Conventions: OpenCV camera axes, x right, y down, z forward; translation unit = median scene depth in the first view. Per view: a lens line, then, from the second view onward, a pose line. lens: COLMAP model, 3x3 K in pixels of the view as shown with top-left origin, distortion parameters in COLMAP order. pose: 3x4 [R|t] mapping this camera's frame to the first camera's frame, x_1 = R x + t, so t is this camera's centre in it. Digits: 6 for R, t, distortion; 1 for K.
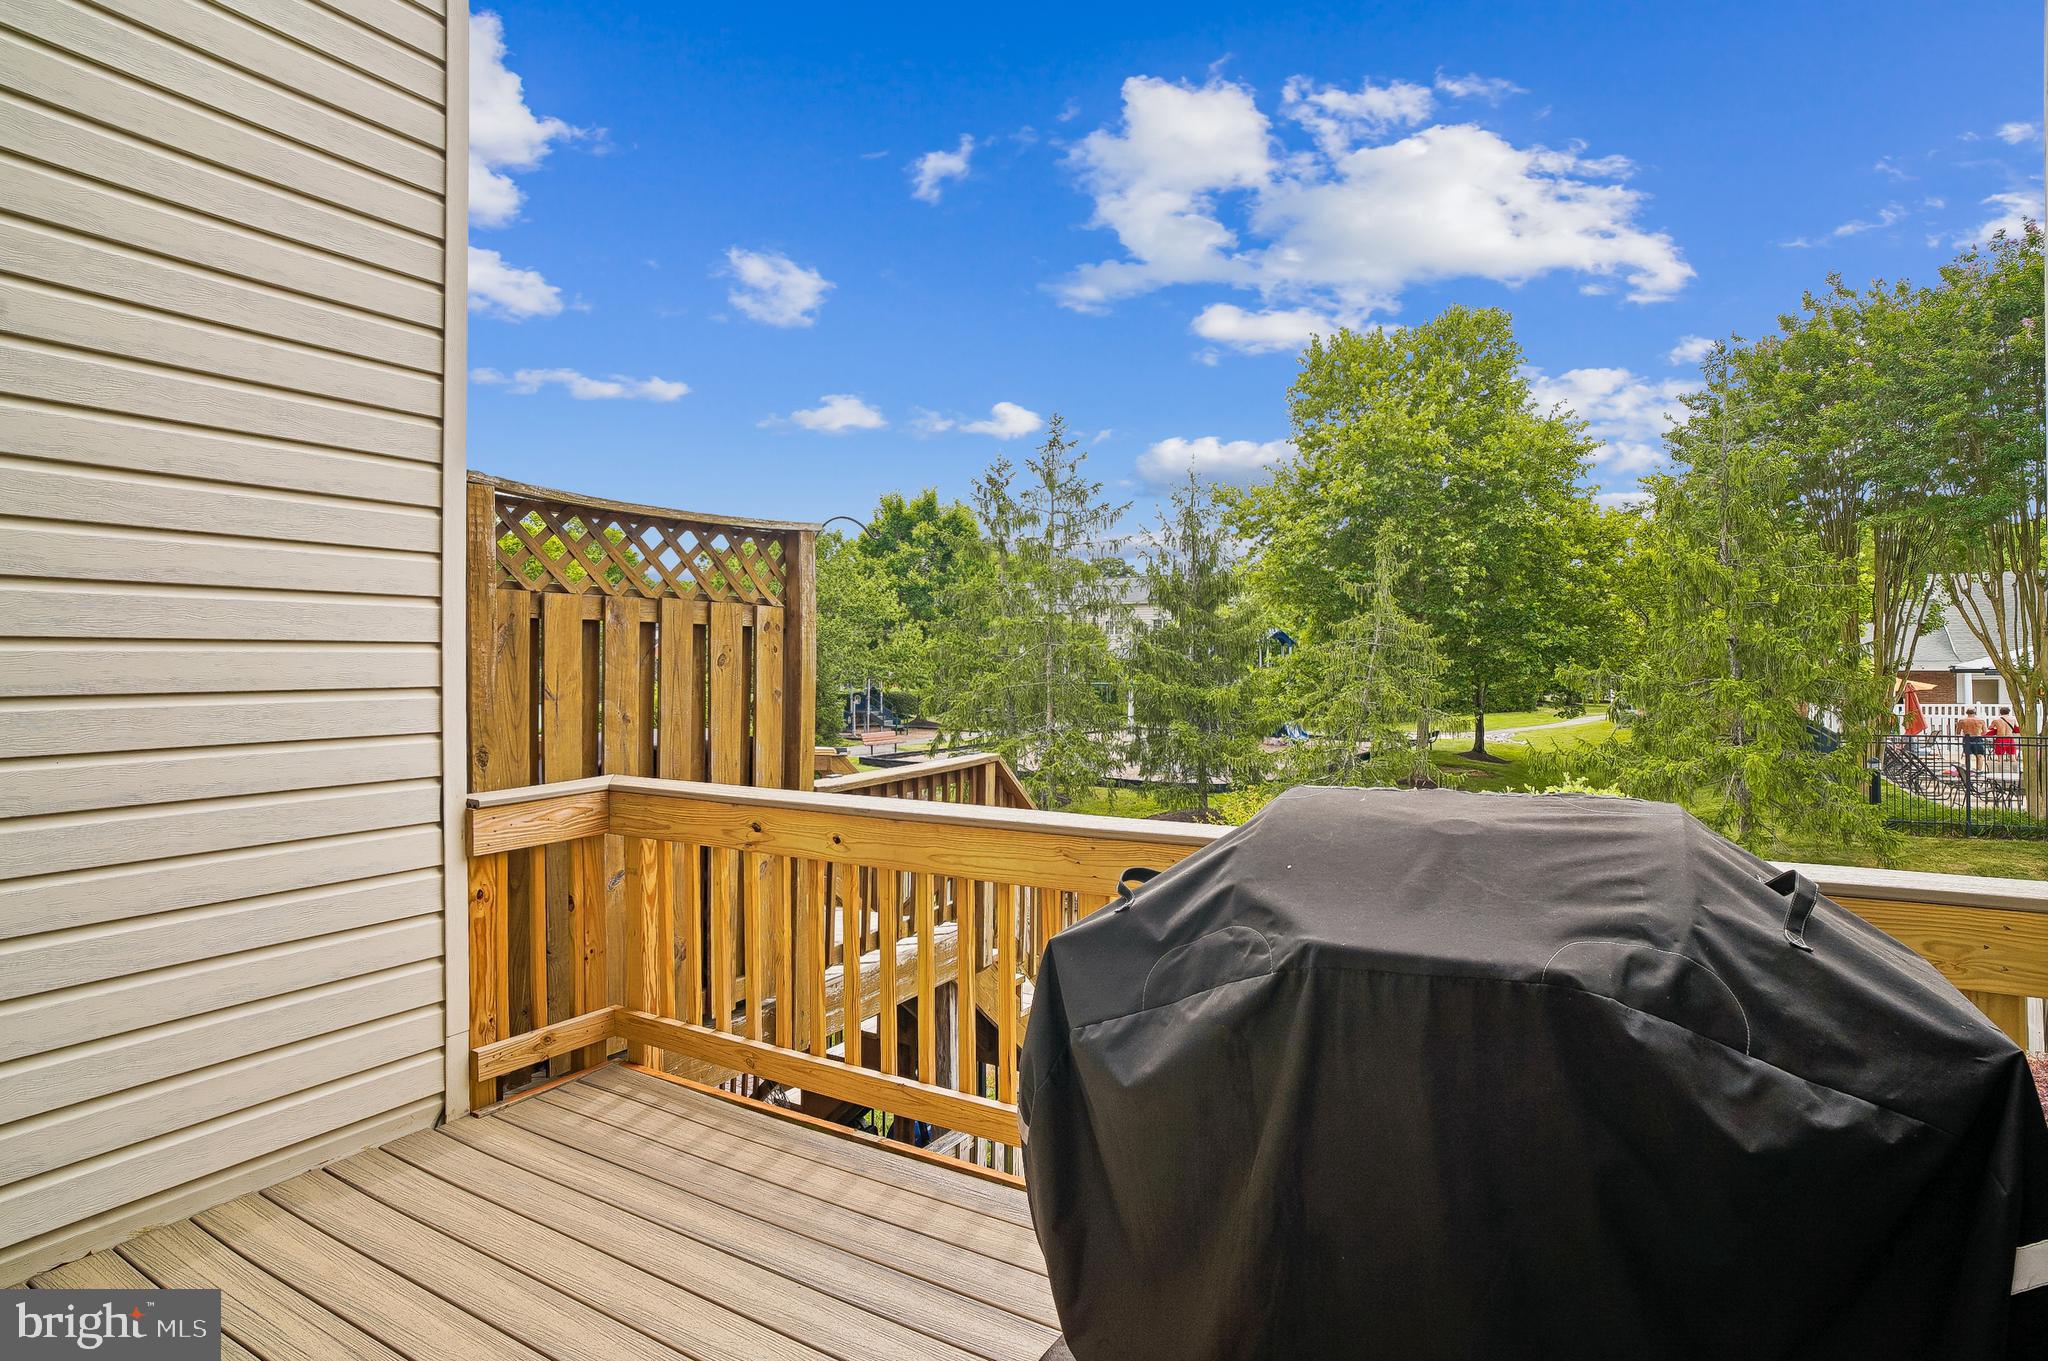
lens RADIAL K [[1087.0, 0, 1011.4], [0, 1087.0, 676.2], [0, 0, 1]] dist [-0.060485, 0.036658]
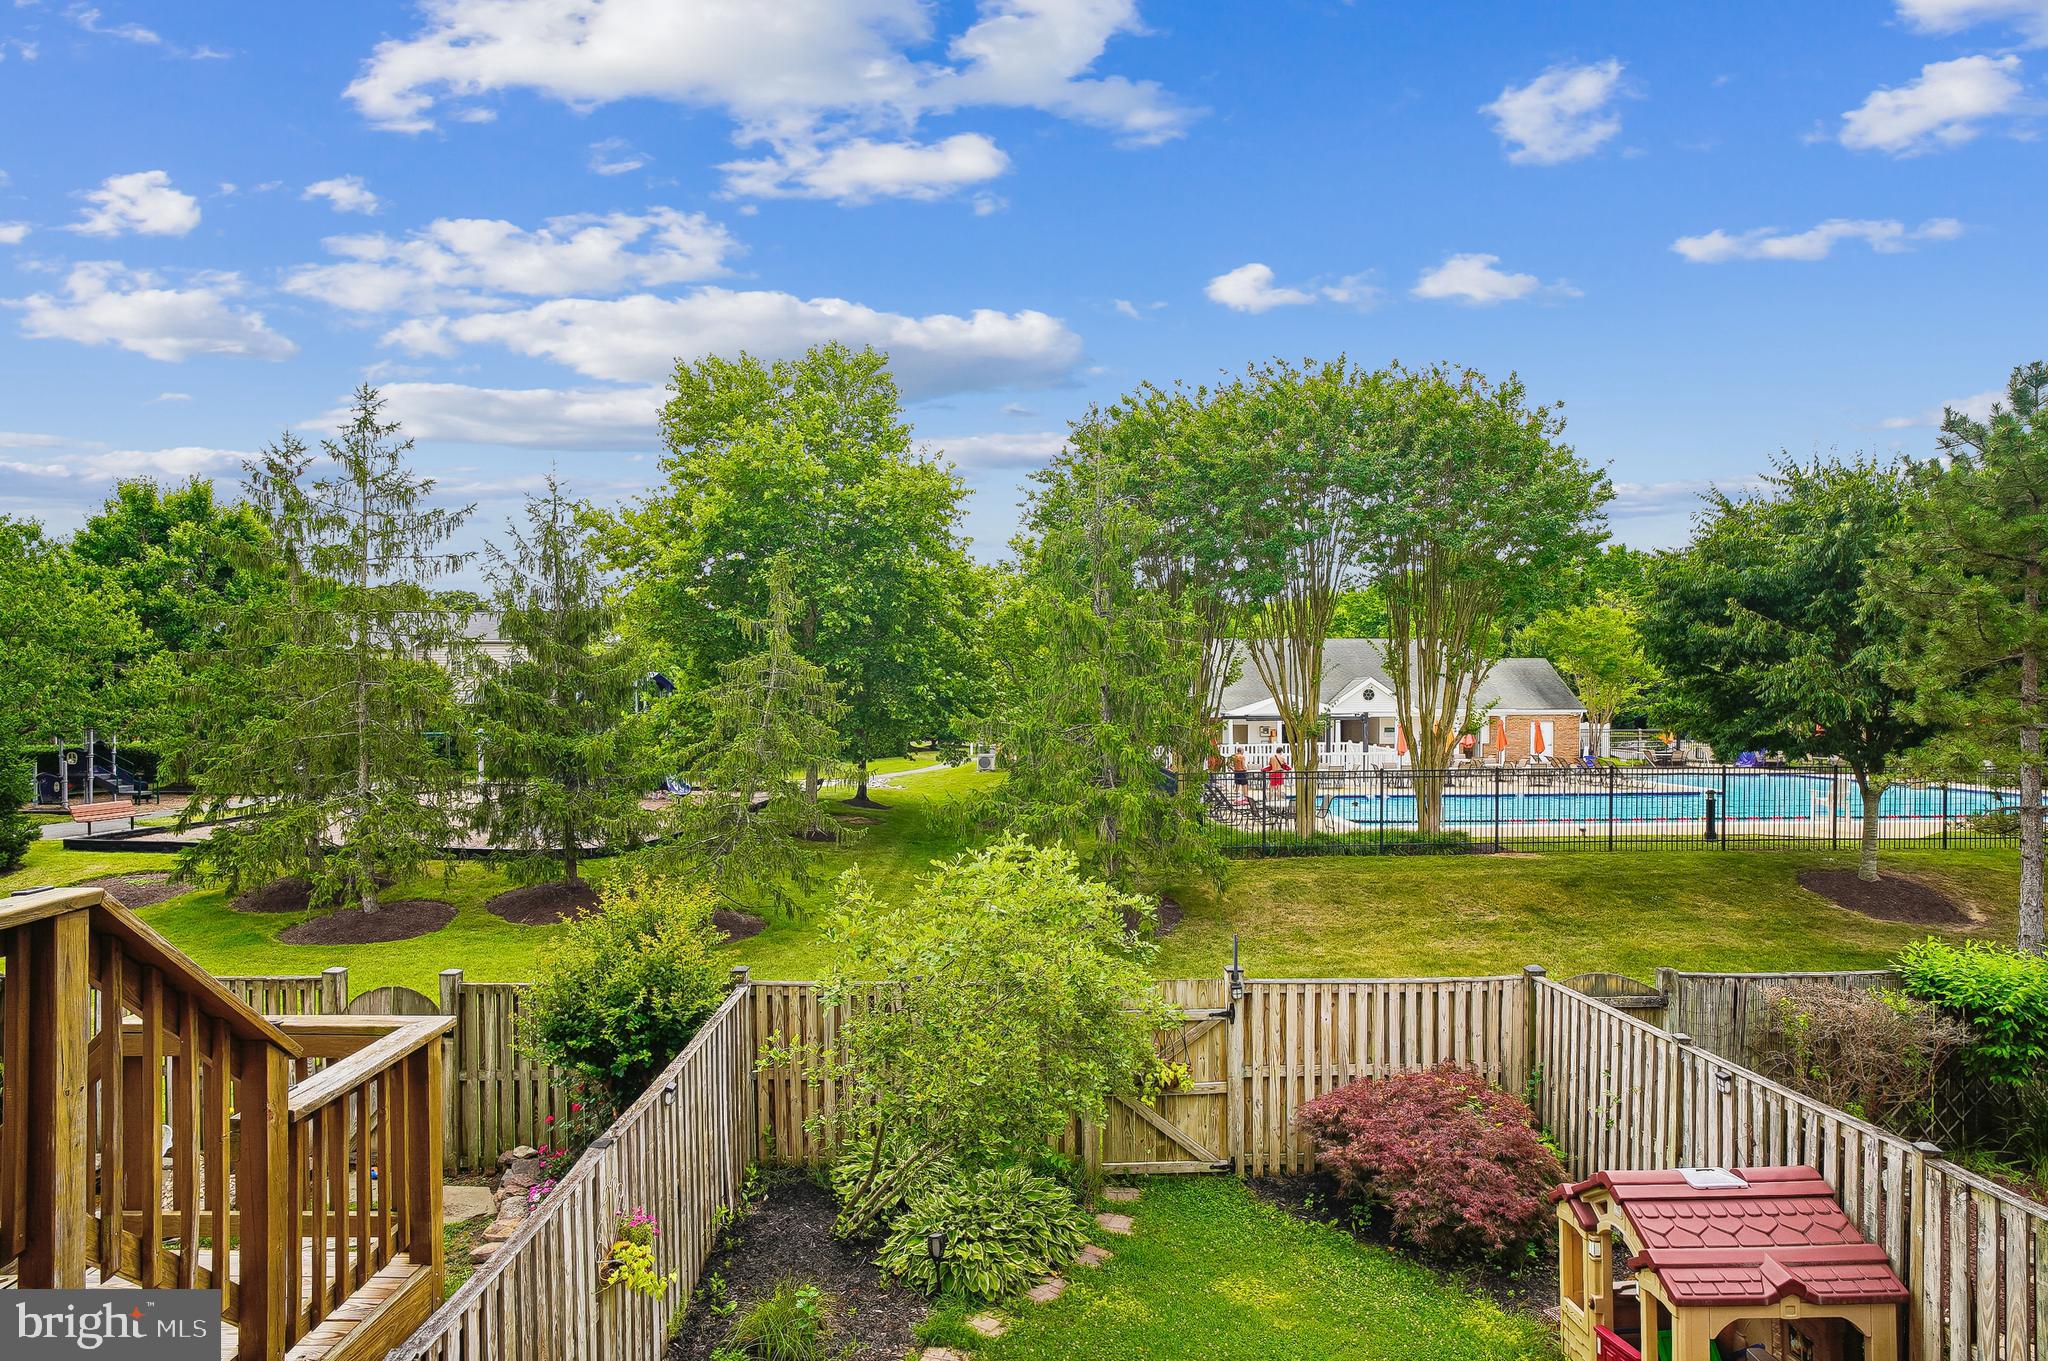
lens RADIAL K [[1084.0, 0, 1019.1], [0, 1084.0, 742.5], [0, 0, 1]] dist [-0.036988, 0.008768]
pose [[0.842876, -0.012319, 0.537967, 0.019346], [0.003146, 0.999834, 0.017967, 0.000659], [-0.538099, -0.013451, 0.842774, 0.098381]]
